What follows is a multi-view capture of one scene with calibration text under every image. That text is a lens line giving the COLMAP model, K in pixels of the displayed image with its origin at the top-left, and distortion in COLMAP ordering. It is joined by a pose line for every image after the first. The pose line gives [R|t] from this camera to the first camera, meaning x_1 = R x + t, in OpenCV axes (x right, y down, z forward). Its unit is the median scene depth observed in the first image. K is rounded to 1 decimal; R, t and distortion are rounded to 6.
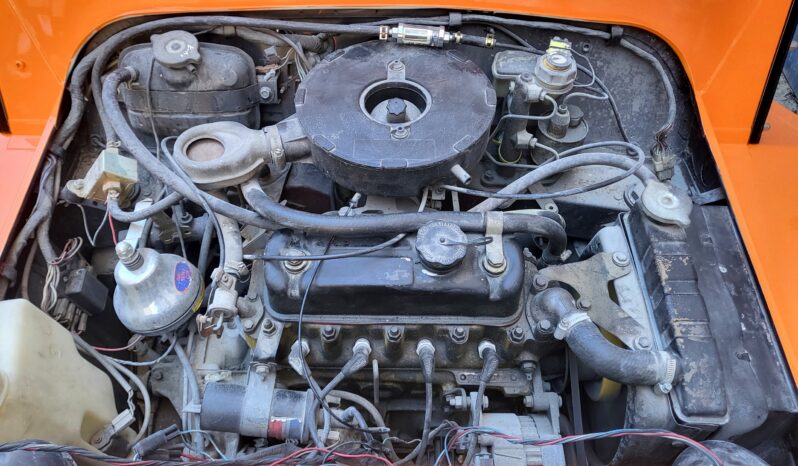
lens RADIAL K [[669.4, 0, 401.0], [0, 669.4, 223.1], [0, 0, 1]] dist [-0.031136, 0.095250]
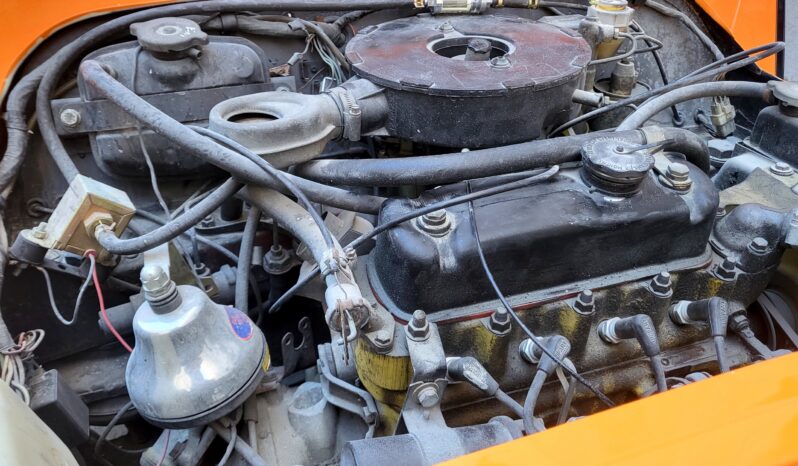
lens RADIAL K [[669.4, 0, 401.0], [0, 669.4, 223.1], [0, 0, 1]] dist [-0.031136, 0.095250]
pose [[0.944610, -0.174436, 0.278001, -0.331358], [0.256935, 0.920073, -0.295719, 0.219291], [-0.204197, 0.350768, 0.913929, 0.329603]]
